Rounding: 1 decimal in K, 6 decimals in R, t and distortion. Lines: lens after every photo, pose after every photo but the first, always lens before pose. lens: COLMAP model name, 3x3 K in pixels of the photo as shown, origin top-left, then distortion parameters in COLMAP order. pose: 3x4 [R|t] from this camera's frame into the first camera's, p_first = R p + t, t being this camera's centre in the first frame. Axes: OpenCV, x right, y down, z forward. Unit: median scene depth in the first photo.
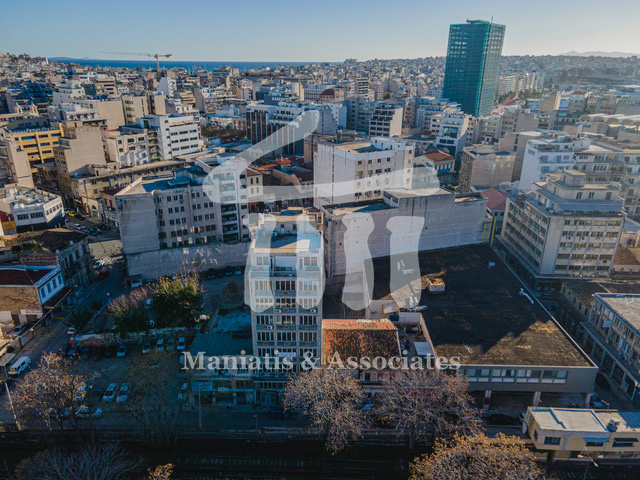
lens RADIAL K [[462.2, 0, 320.0], [0, 462.2, 240.0], [0, 0, 1]] dist [0.006029, 0.032786]
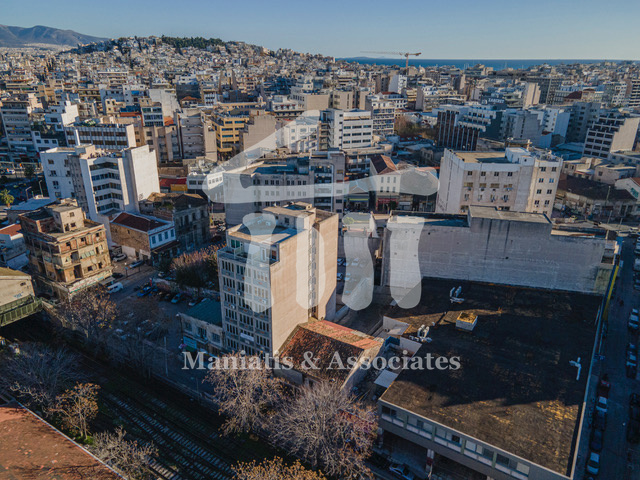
lens RADIAL K [[462.2, 0, 320.0], [0, 462.2, 240.0], [0, 0, 1]] dist [0.006029, 0.032786]
pose [[0.851318, 0.196713, -0.486376, 0.215700], [-0.195067, 0.979267, 0.054631, -0.023678], [0.487039, 0.048368, 0.872040, 0.058645]]
